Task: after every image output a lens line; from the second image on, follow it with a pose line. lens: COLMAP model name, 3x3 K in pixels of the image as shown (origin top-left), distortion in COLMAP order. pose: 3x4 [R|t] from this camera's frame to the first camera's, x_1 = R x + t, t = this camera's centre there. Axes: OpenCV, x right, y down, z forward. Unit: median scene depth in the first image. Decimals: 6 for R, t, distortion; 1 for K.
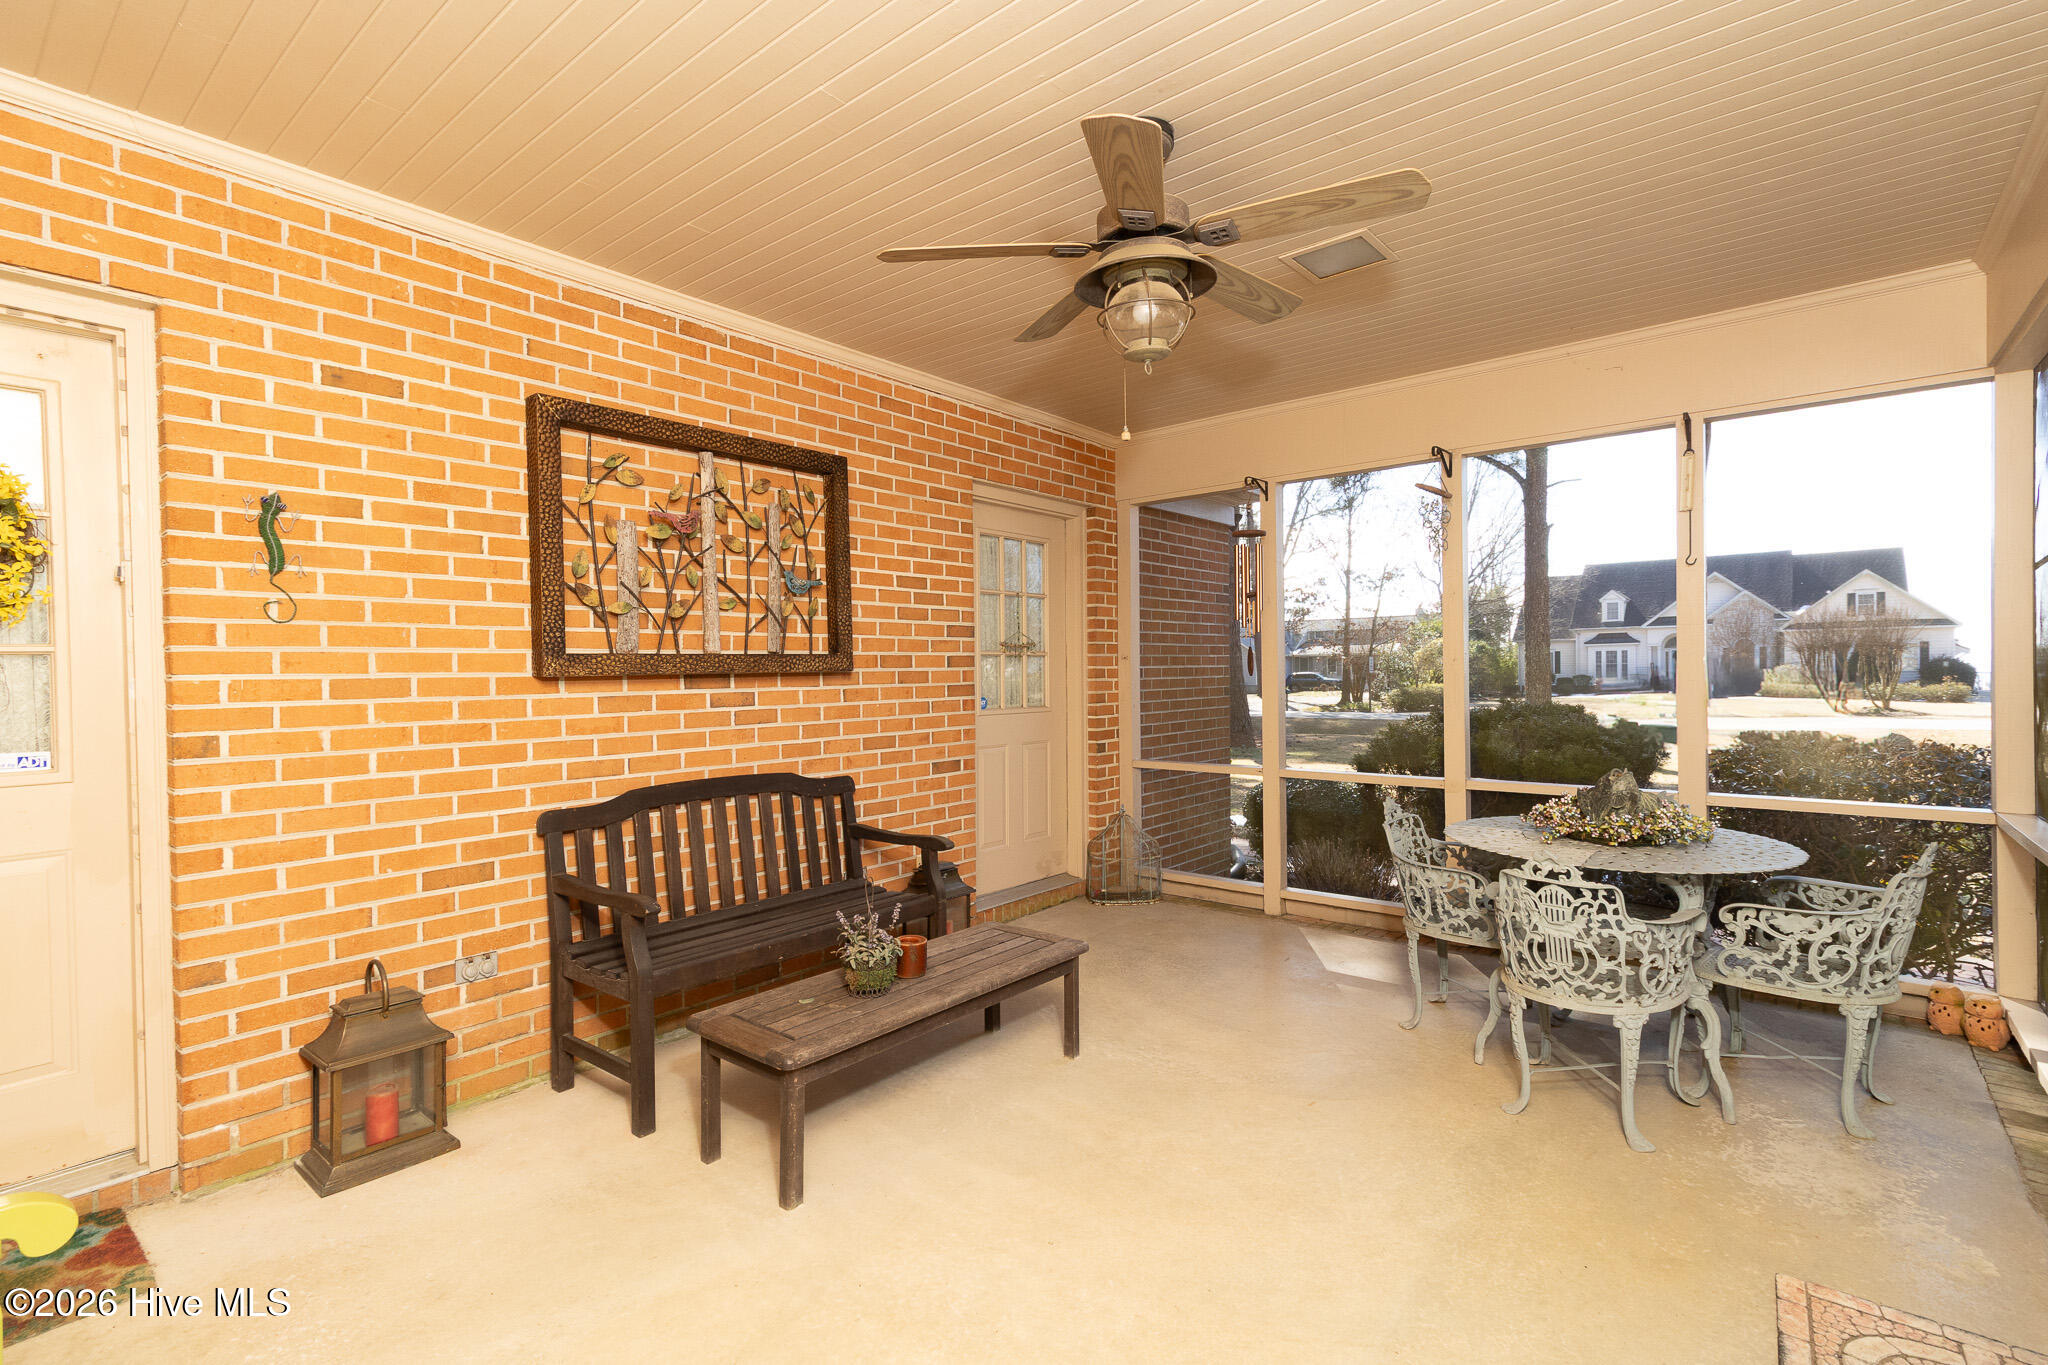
lens RADIAL K [[931.8, 0, 1022.5], [0, 931.8, 681.9], [0, 0, 1]] dist [0.001864, 0.000363]
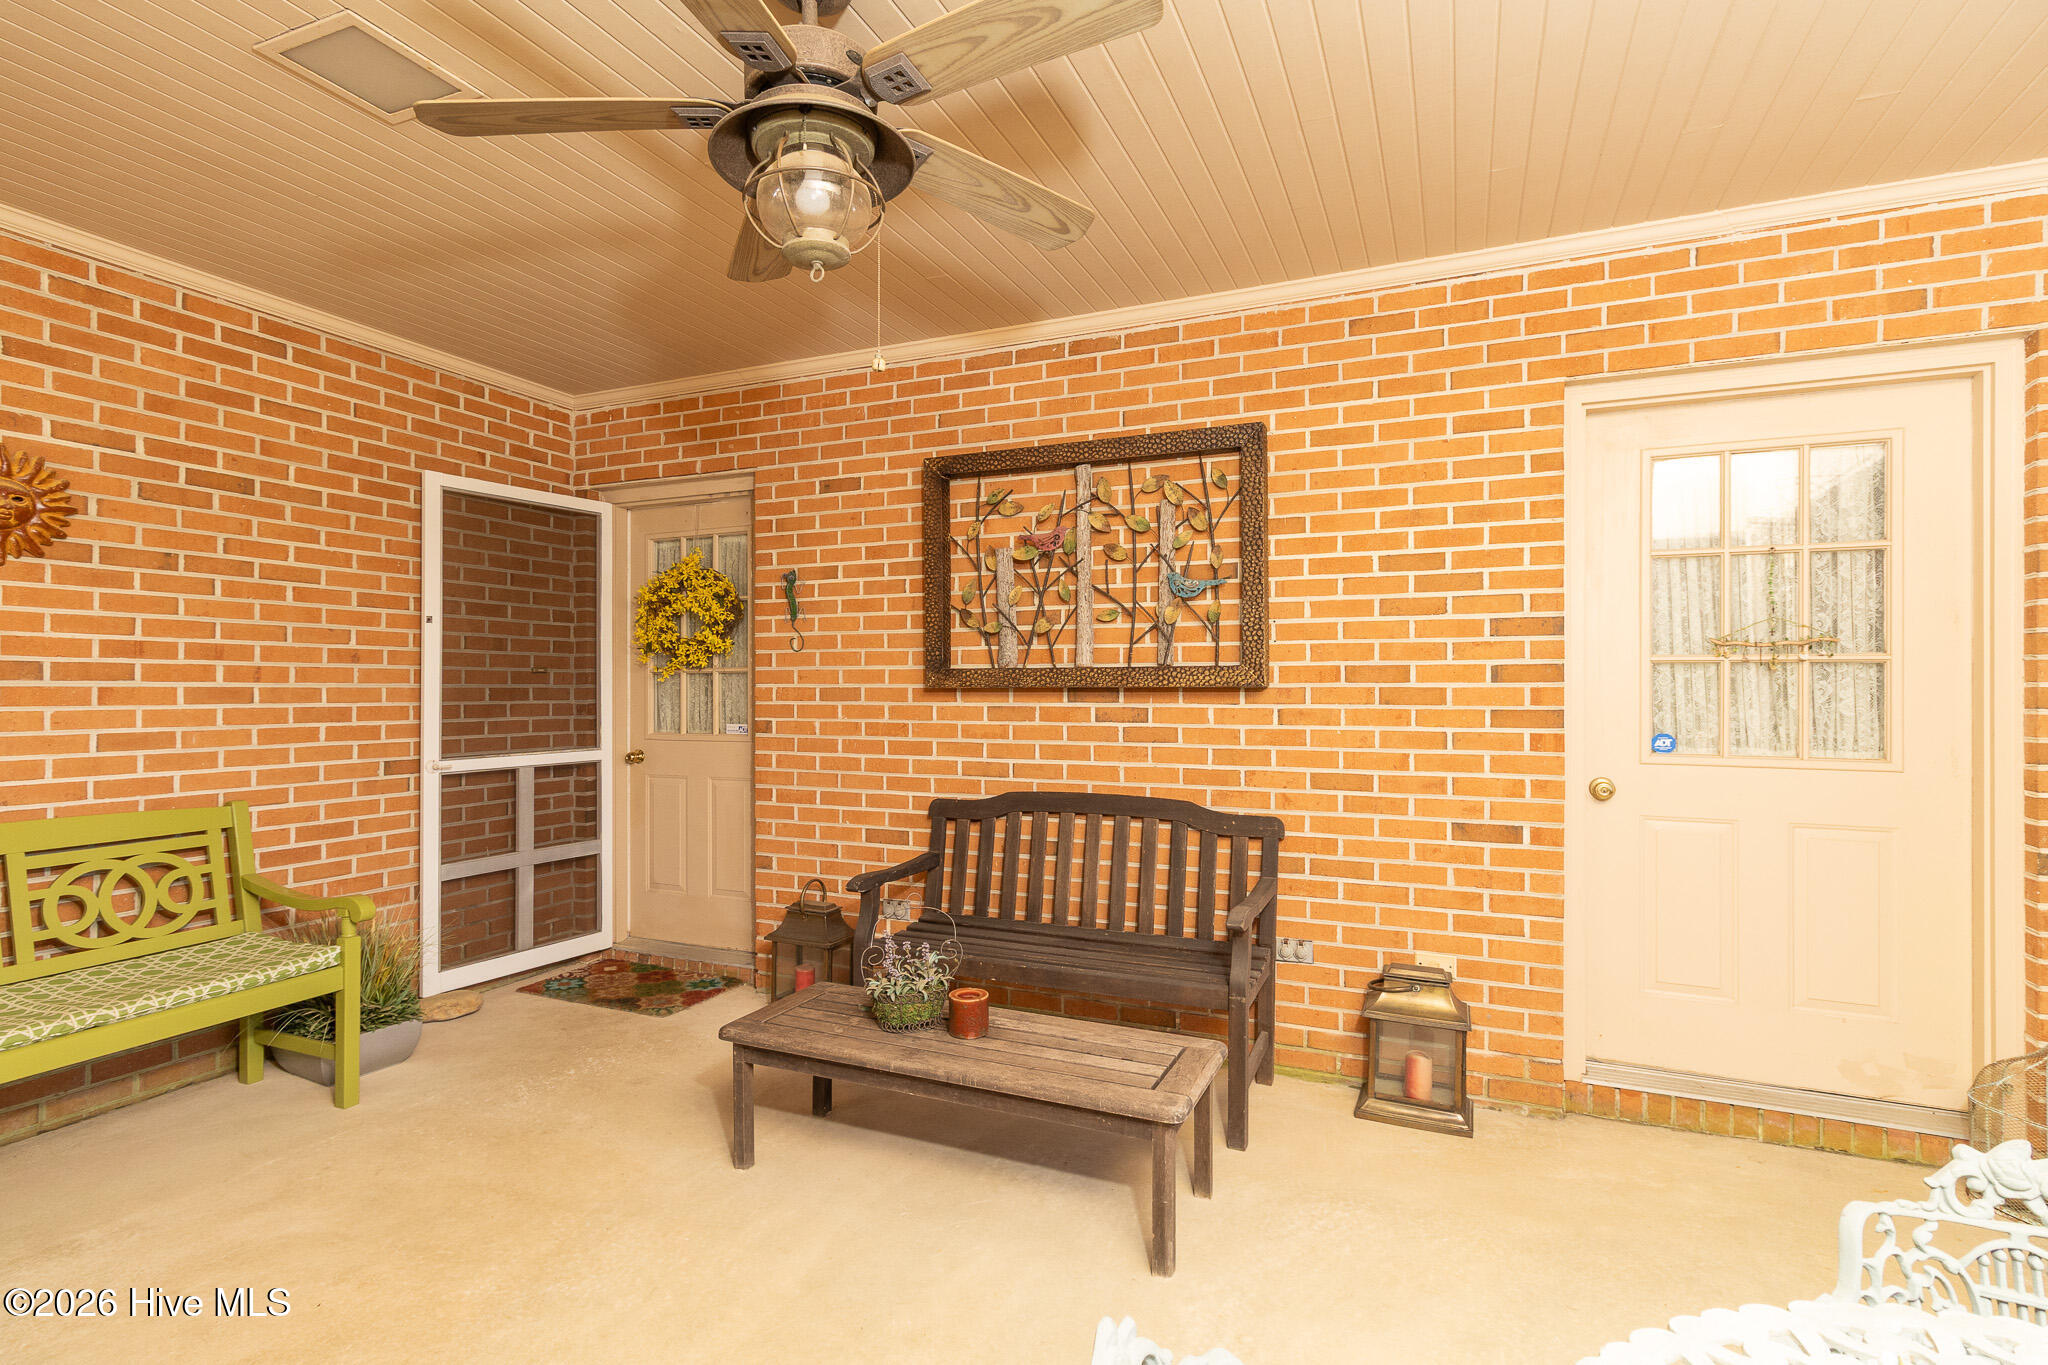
lens RADIAL K [[931.8, 0, 1021.8], [0, 931.8, 683.2], [0, 0, 1]] dist [0.001864, 0.000363]
pose [[0.300368, 0.005782, -0.953806, 0.591130], [-0.018360, 0.999831, 0.000279, -0.012260], [0.953647, 0.017428, 0.300423, 0.639266]]
